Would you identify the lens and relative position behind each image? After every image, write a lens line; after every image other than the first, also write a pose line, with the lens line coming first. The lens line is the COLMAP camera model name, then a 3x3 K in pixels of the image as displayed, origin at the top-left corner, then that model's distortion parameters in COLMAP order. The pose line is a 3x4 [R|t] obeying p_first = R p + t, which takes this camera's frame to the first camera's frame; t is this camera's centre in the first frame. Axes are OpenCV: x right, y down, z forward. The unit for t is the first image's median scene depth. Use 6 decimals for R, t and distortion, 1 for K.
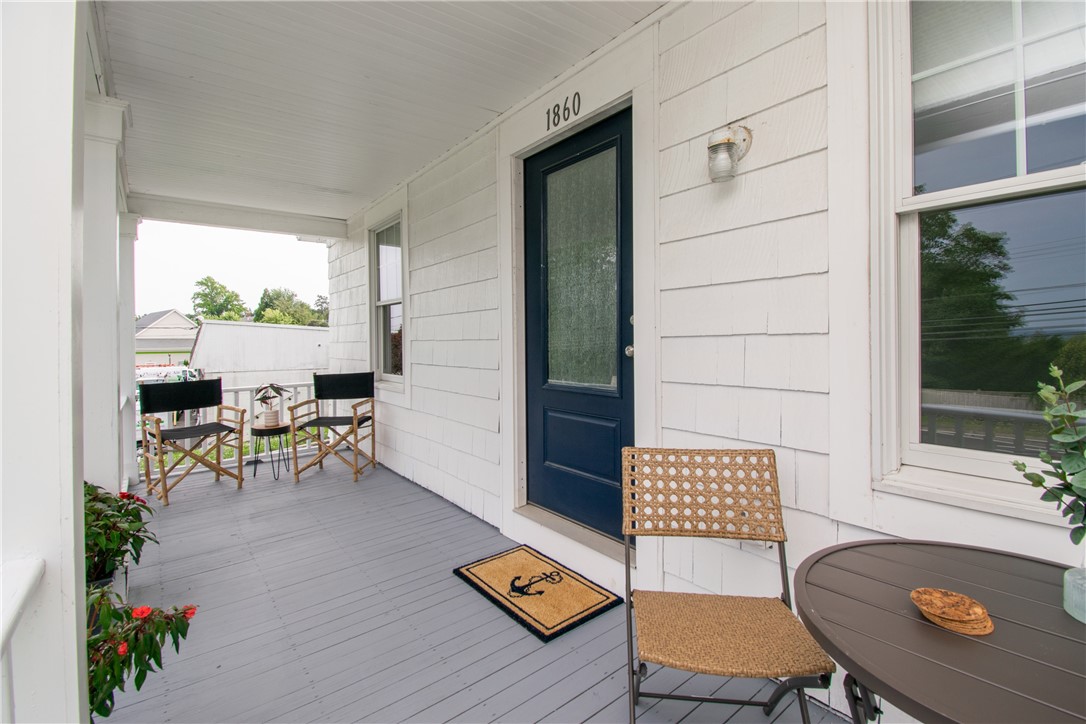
lens RADIAL K [[478.5, 0, 546.7], [0, 478.5, 334.4], [0, 0, 1]] dist [0.000376, -0.000131]
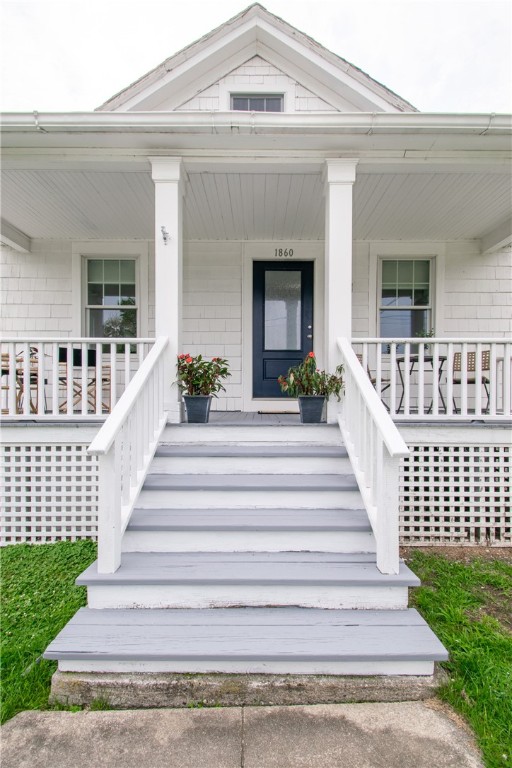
lens RADIAL K [[348.8, 0, 256.0], [0, 348.8, 384.0], [0, 0, 1]] dist [-0.000659, -0.000907]
pose [[0.629694, 0.004685, 0.776829, -1.715729], [-0.011395, 0.999930, 0.003206, 0.323624], [-0.776760, -0.010871, 0.629703, -0.200752]]
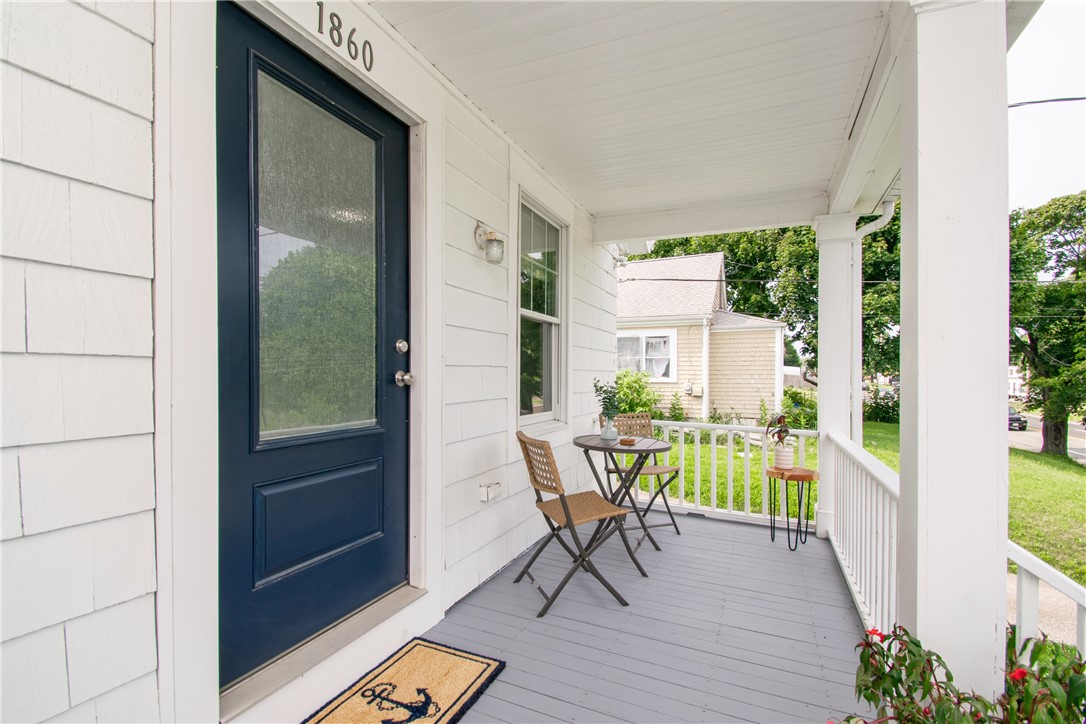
lens RADIAL K [[493.2, 0, 544.1], [0, 493.2, 378.5], [0, 0, 1]] dist [-0.000659, -0.000907]
pose [[-0.452703, 0.006323, 0.891639, -0.743689], [0.002166, 0.999980, -0.005992, 0.037240], [-0.891659, -0.000782, -0.452707, 1.079024]]
